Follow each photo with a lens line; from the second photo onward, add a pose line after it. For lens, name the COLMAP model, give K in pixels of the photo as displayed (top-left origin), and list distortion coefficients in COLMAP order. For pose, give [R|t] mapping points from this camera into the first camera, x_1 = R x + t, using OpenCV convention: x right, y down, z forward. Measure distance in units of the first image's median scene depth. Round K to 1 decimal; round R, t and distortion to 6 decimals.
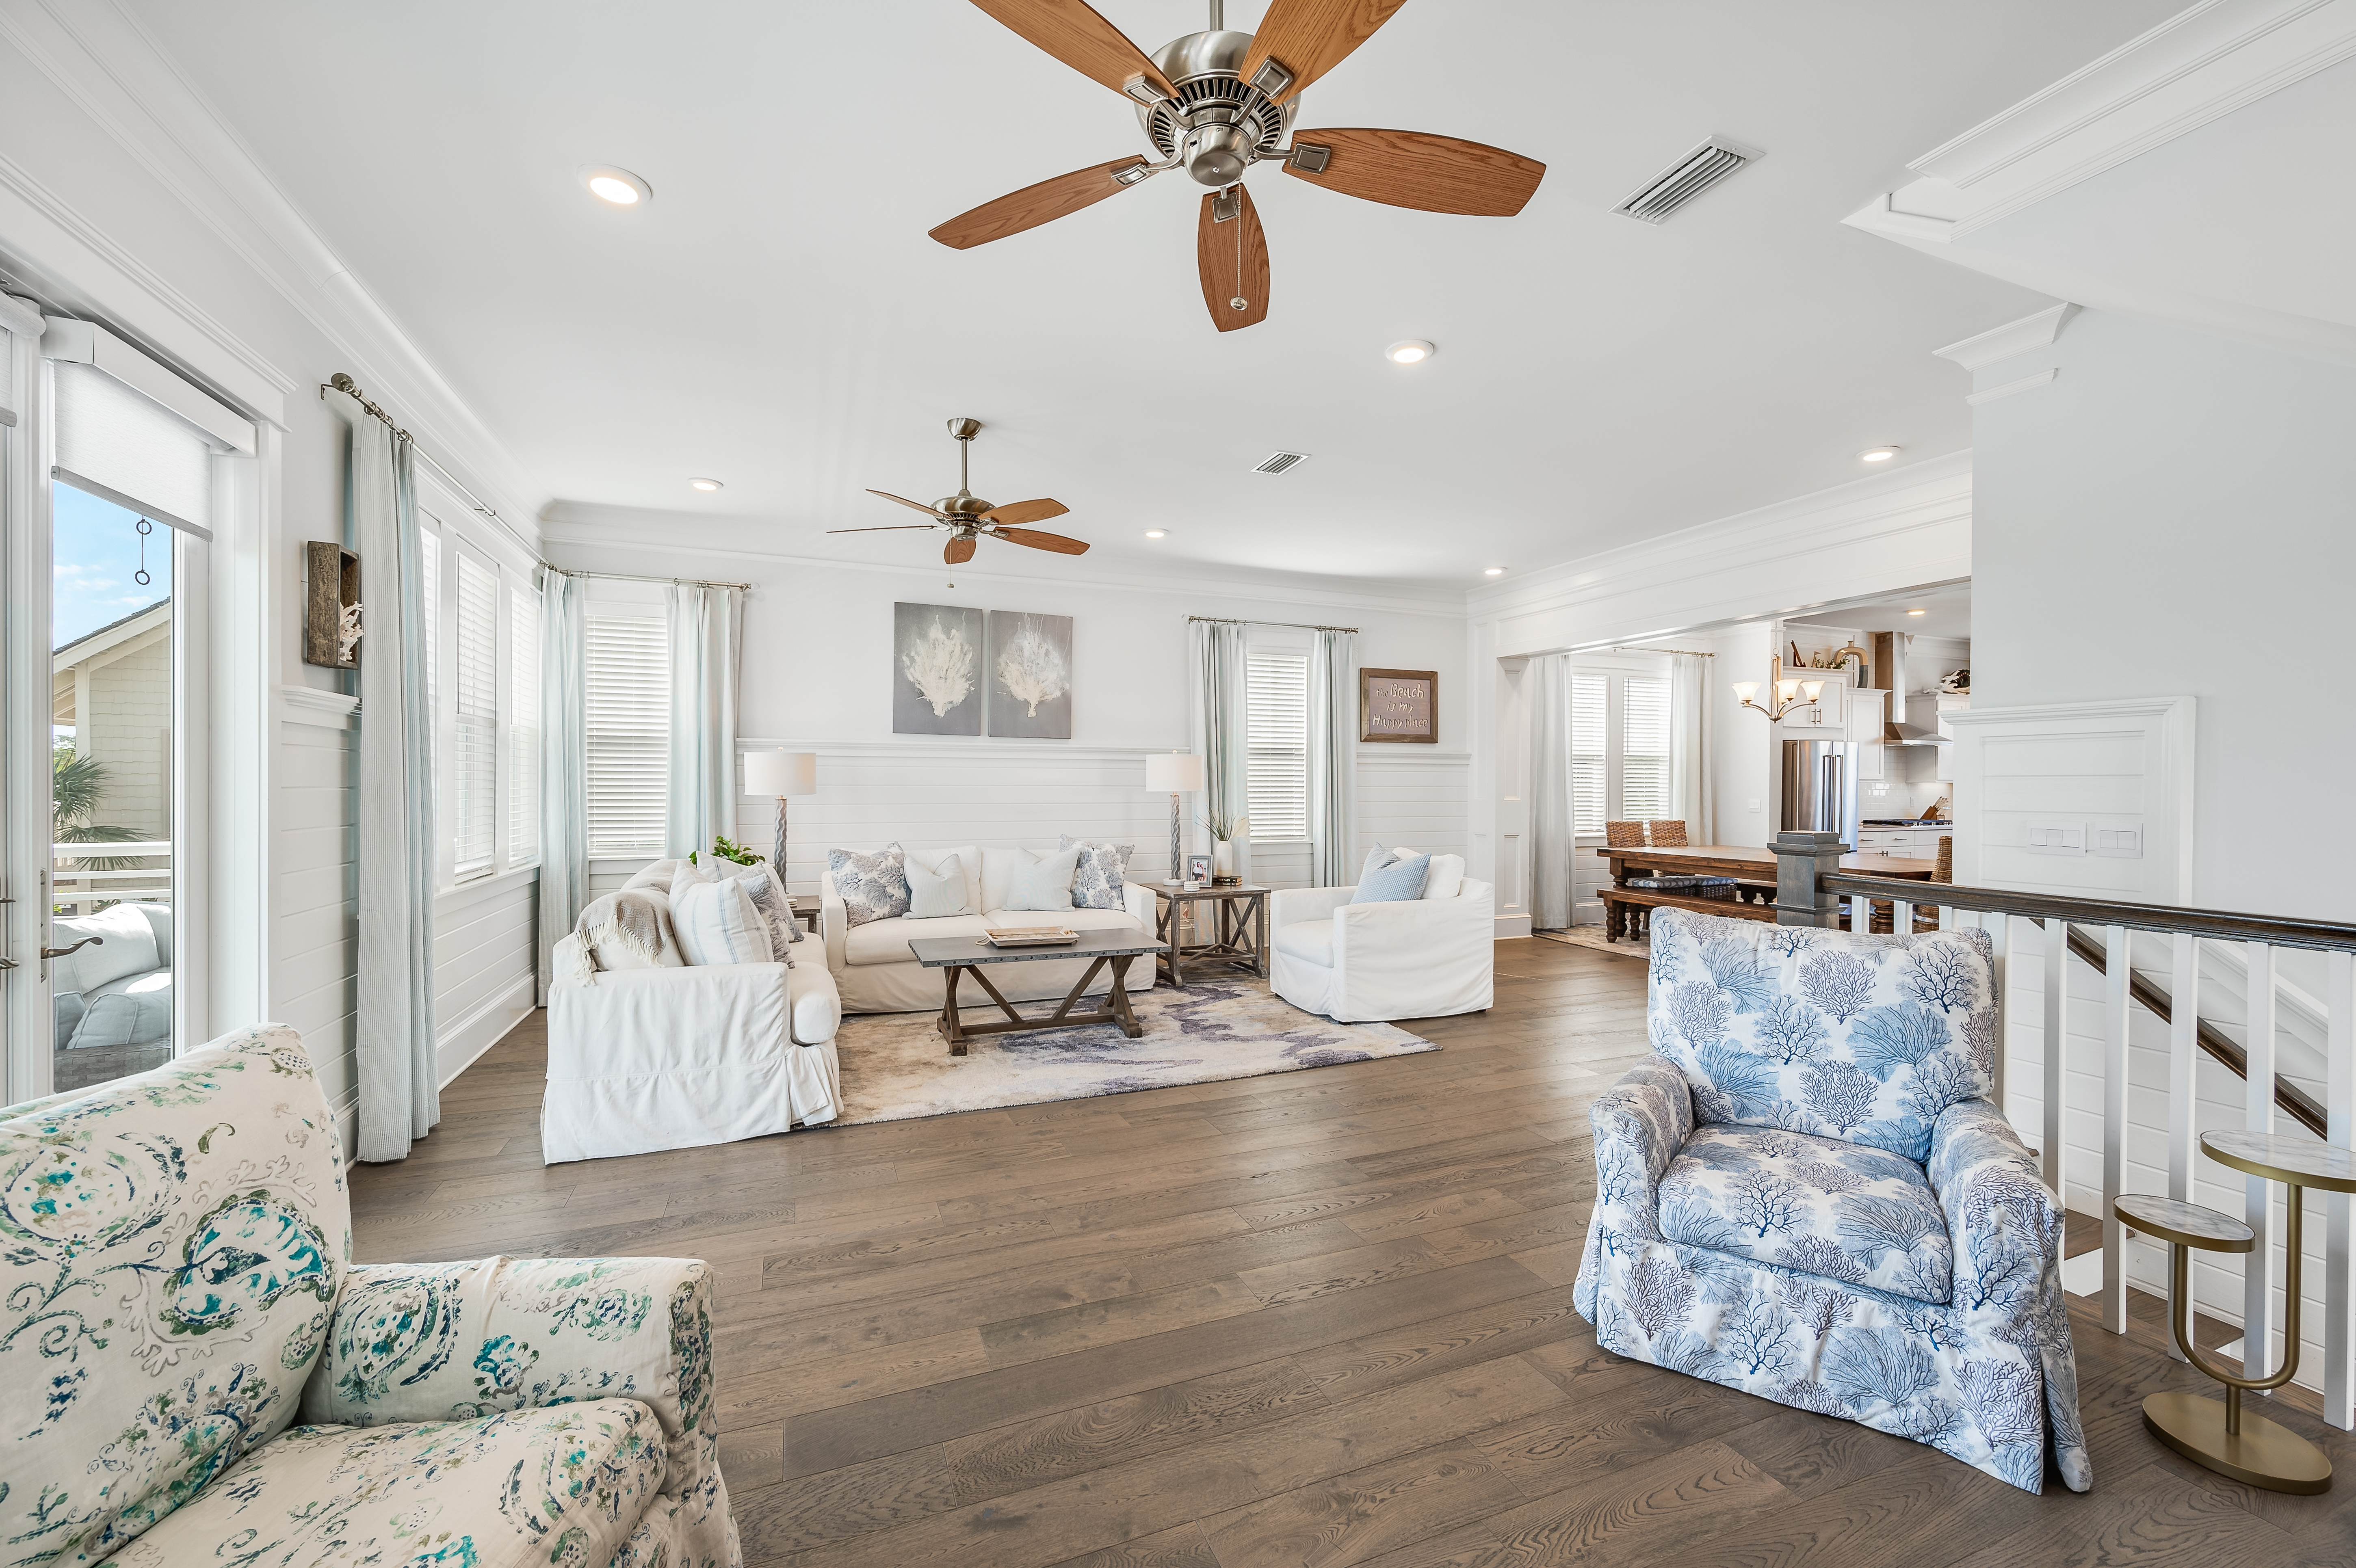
lens RADIAL K [[943.7, 0, 1200.4], [0, 943.7, 786.3], [0, 0, 1]] dist [0.000789, 0.000040]
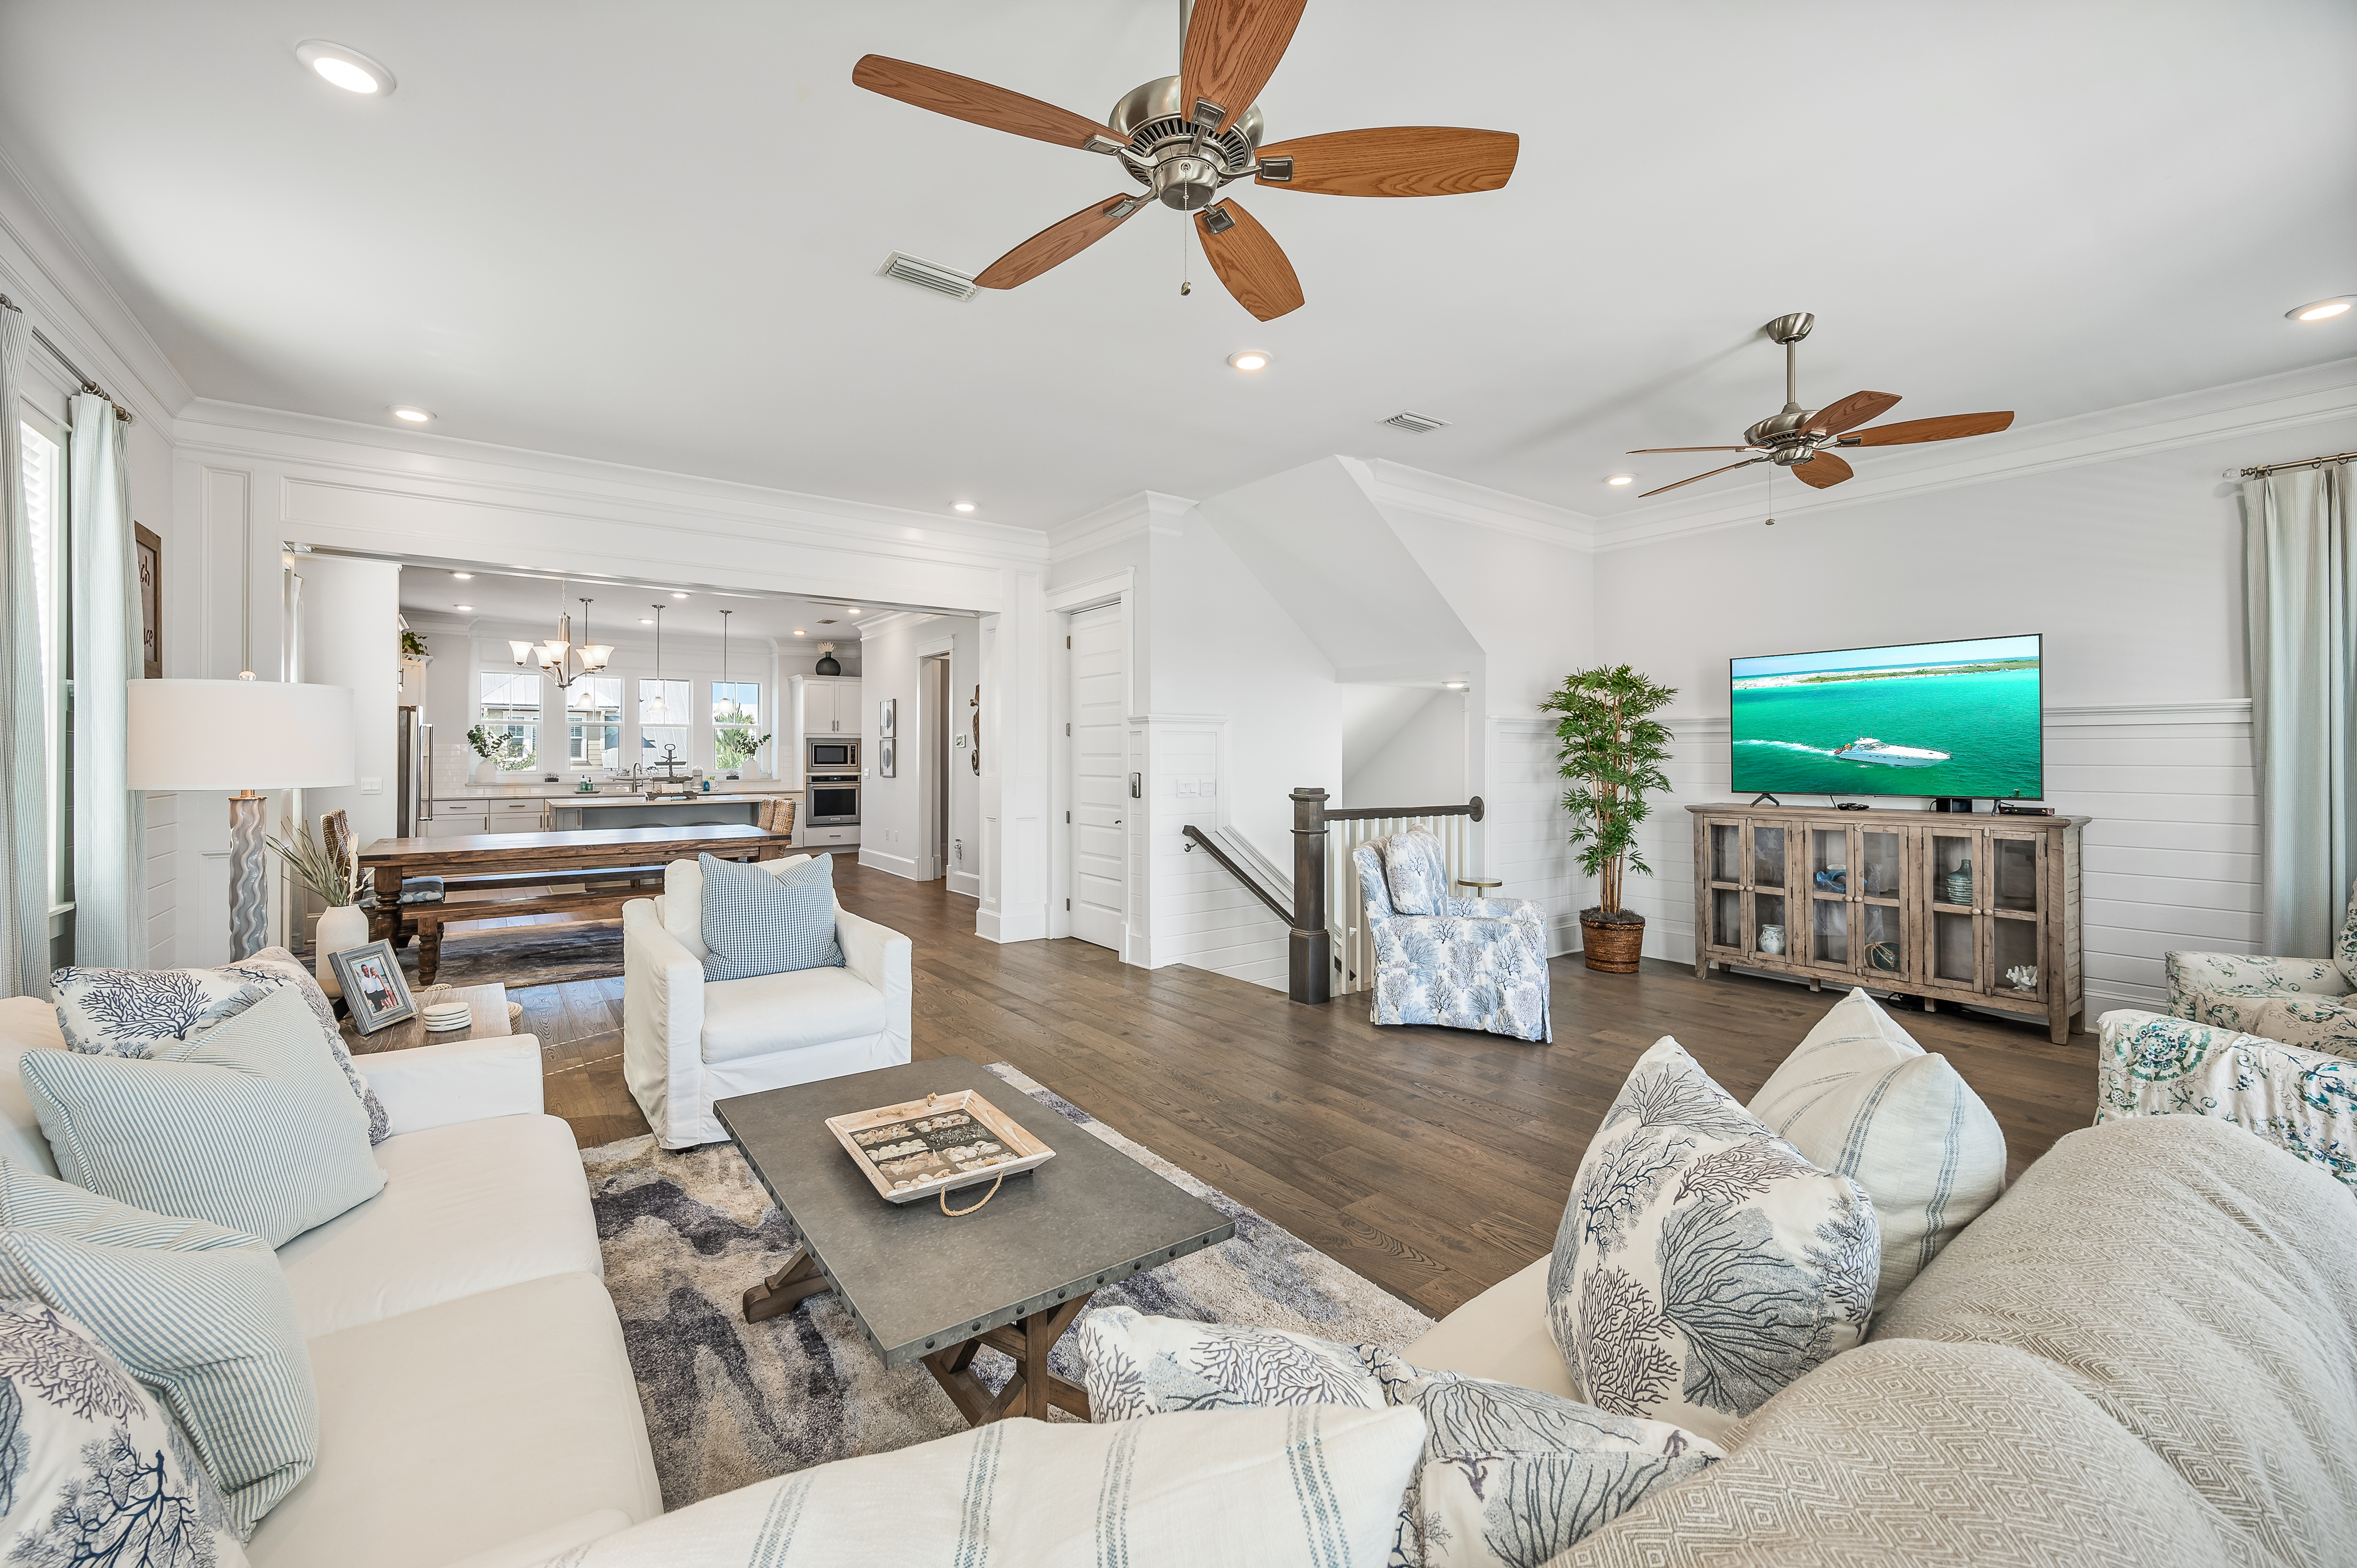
lens RADIAL K [[944.2, 0, 1164.0], [0, 944.2, 753.6], [0, 0, 1]] dist [0.000789, 0.000040]
pose [[-0.226906, 0.000466, 0.973917, -0.448628], [0.001050, 0.999999, -0.000234, -0.007345], [-0.973916, 0.000969, -0.226907, 0.747446]]
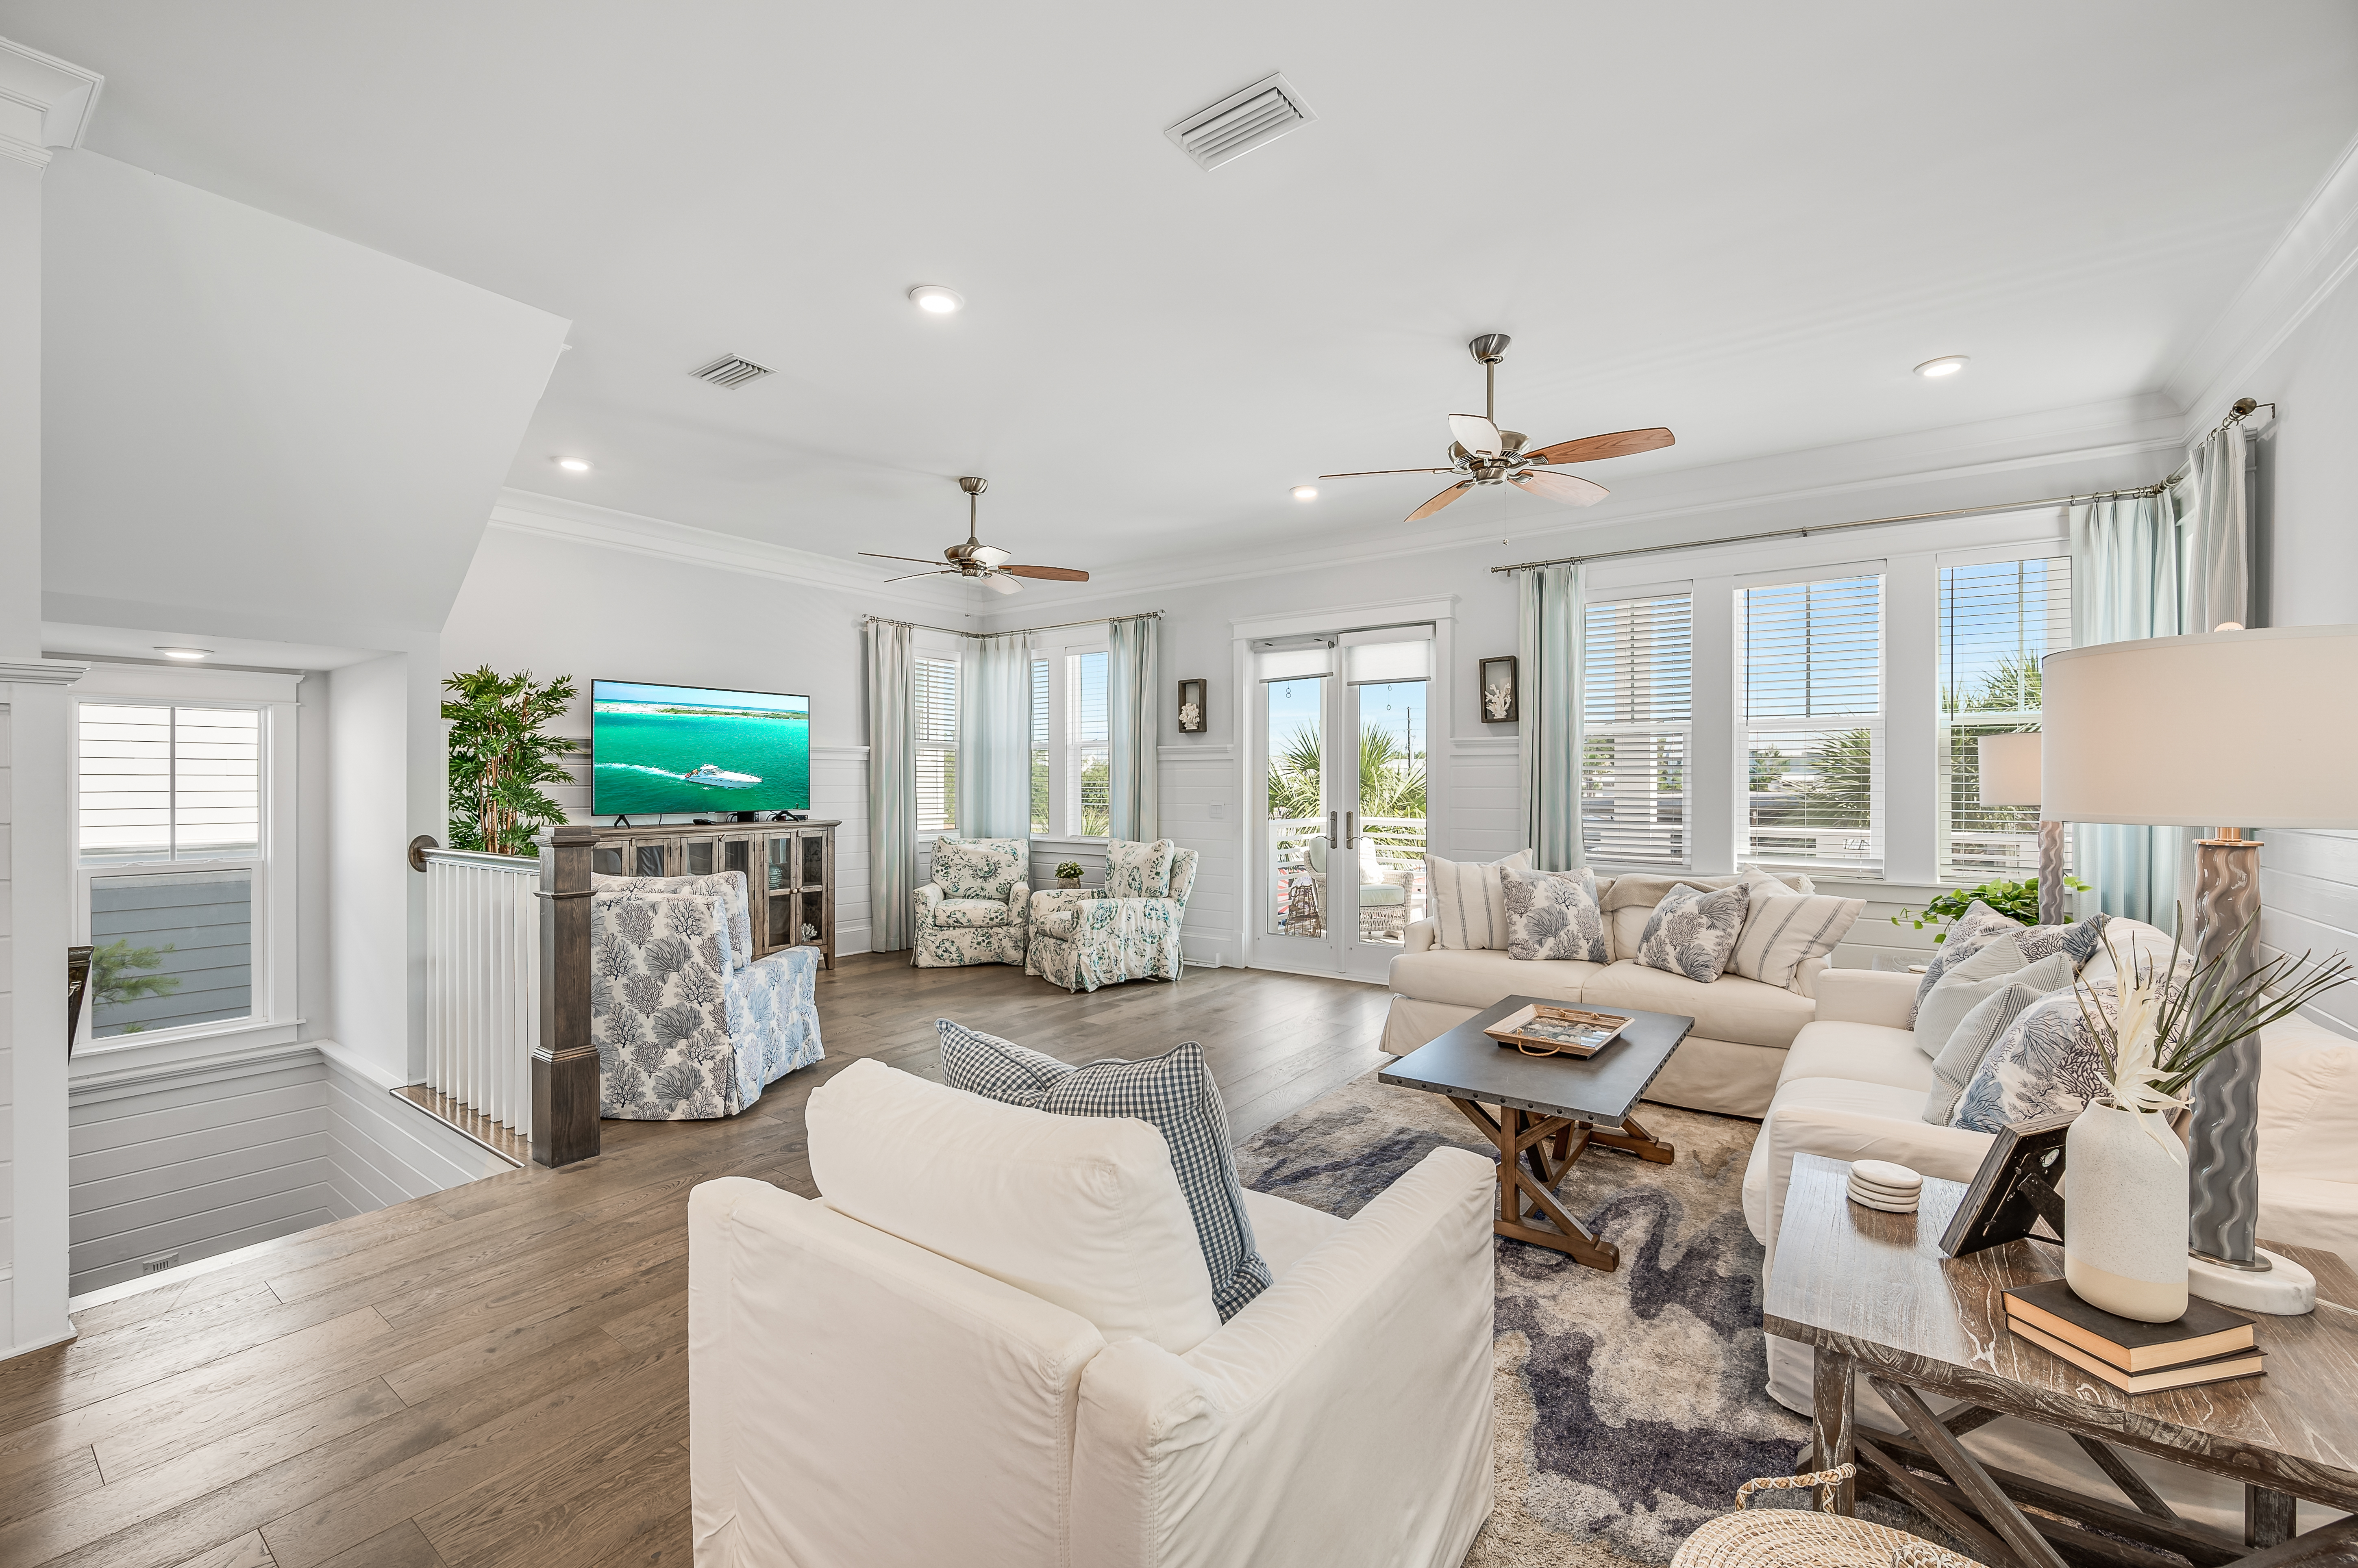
lens RADIAL K [[944.5, 0, 1200.2], [0, 944.5, 790.6], [0, 0, 1]] dist [0.000789, 0.000040]
pose [[-0.850239, 0.003823, -0.526383, 0.248775], [-0.003181, 0.999918, 0.012400, -0.006991], [0.526387, 0.012217, -0.850157, 1.048301]]
